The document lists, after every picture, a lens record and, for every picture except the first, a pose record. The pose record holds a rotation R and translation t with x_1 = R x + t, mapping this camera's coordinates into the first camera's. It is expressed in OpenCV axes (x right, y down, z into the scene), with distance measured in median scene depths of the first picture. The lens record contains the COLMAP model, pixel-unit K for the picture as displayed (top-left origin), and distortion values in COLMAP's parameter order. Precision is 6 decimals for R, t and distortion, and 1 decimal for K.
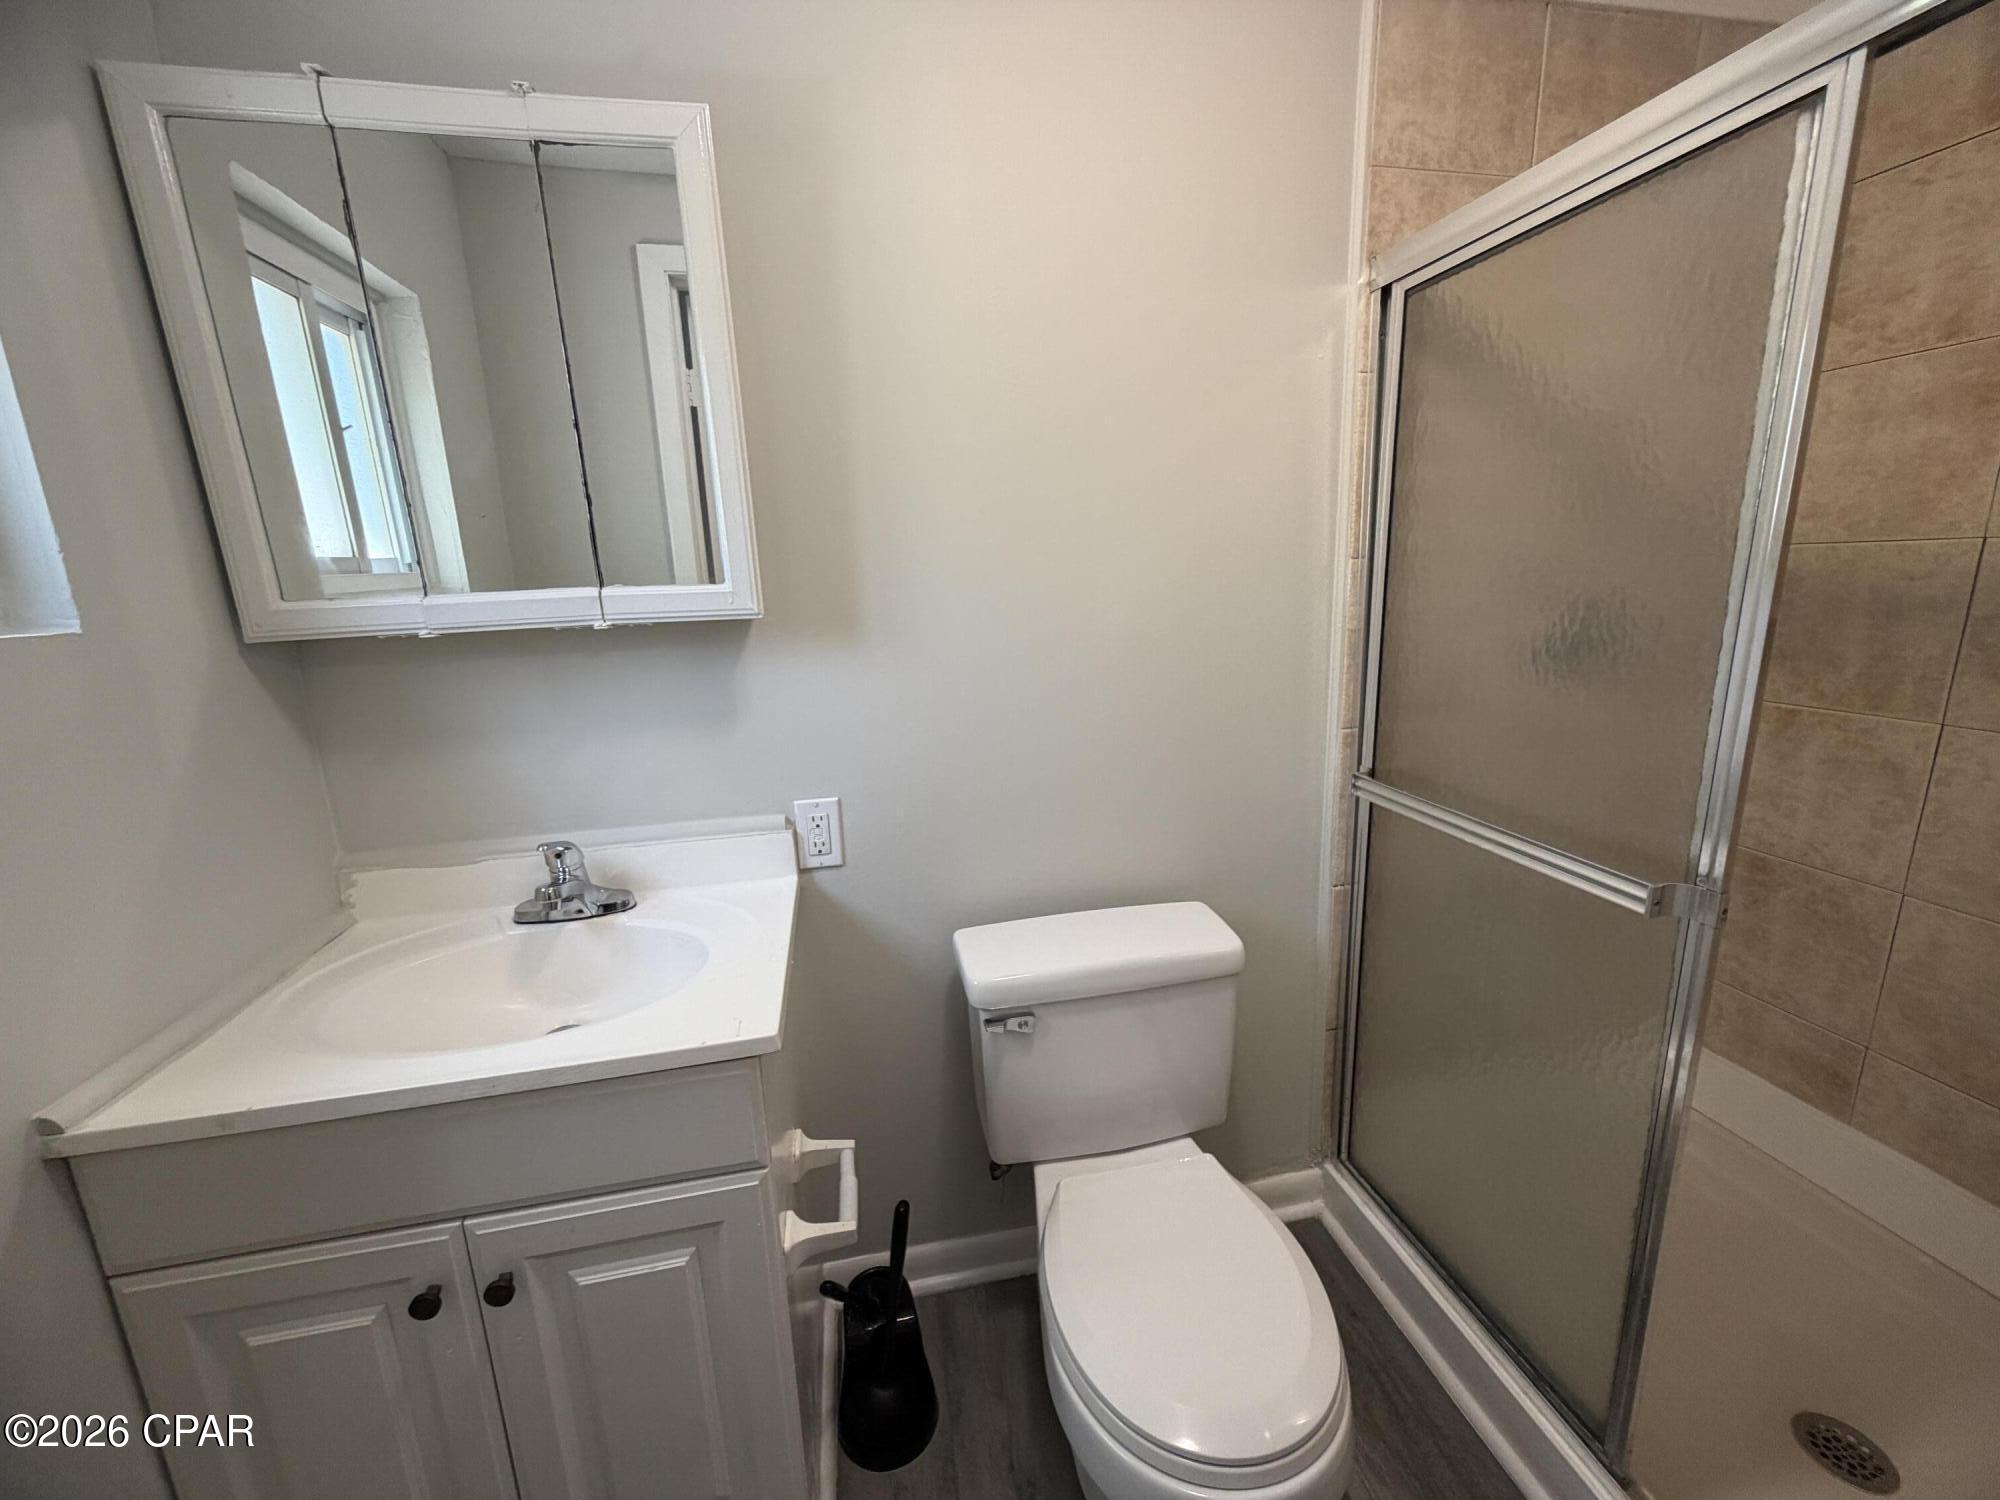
lens RADIAL K [[803.1, 0, 1004.3], [0, 803.1, 750.7], [0, 0, 1]] dist [0.002511, 0.000455]
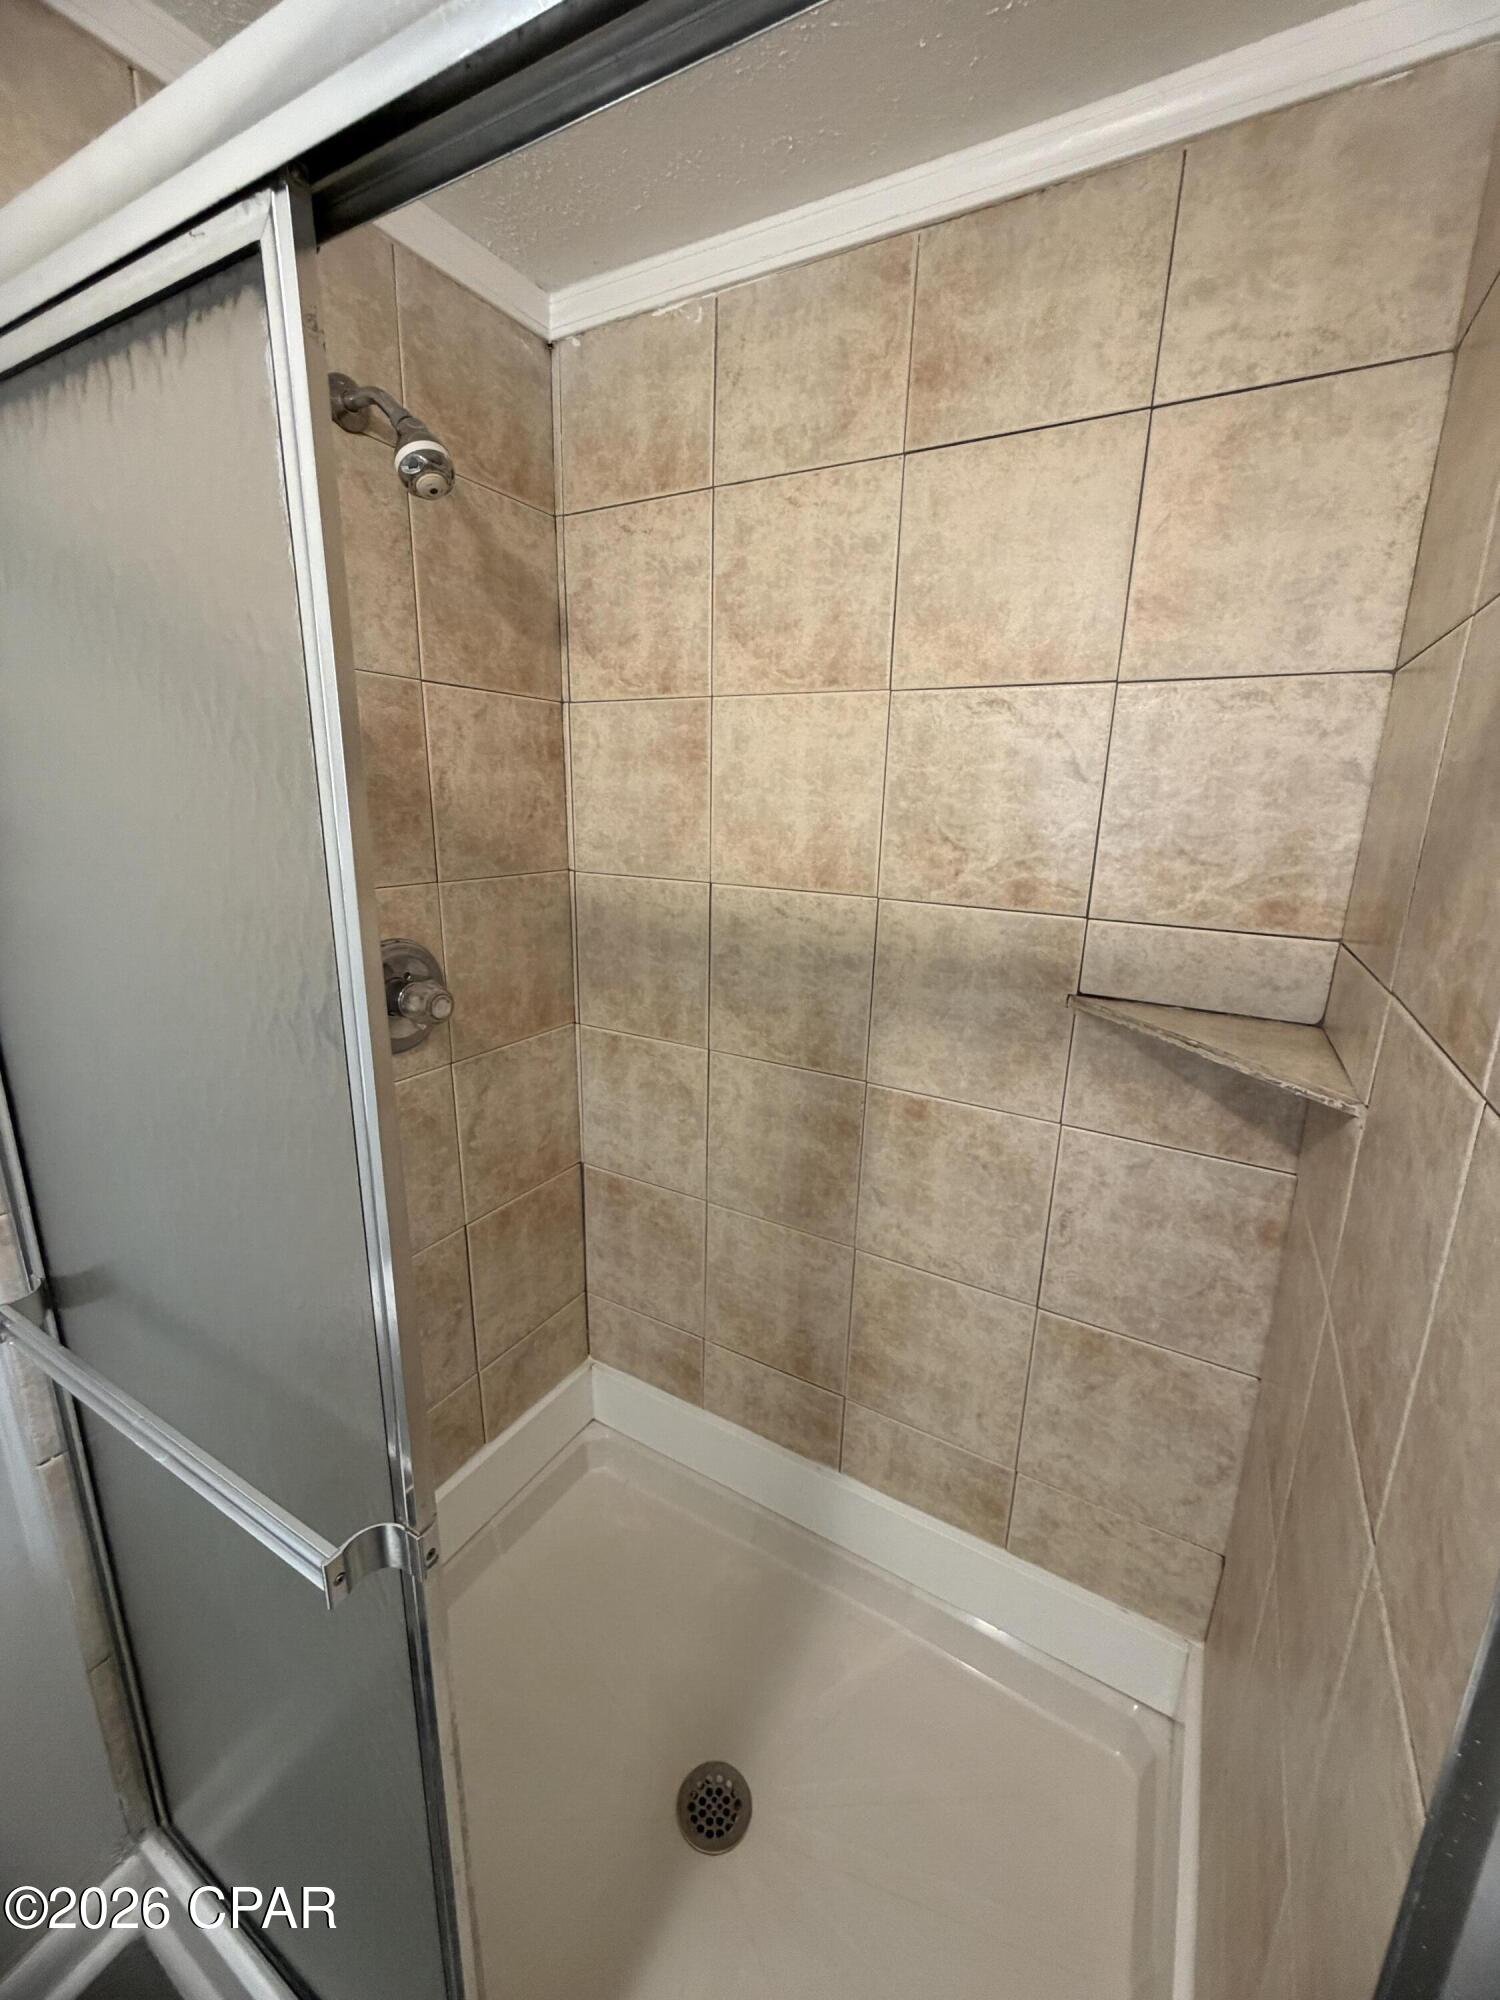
lens RADIAL K [[803.1, 0, 757.8], [0, 803.1, 995.3], [0, 0, 1]] dist [0.002511, 0.000455]
pose [[0.660753, -0.131791, 0.738943, 0.392287], [0.117256, 0.990502, 0.071808, -0.166135], [-0.741388, 0.039199, 0.669931, 0.208779]]
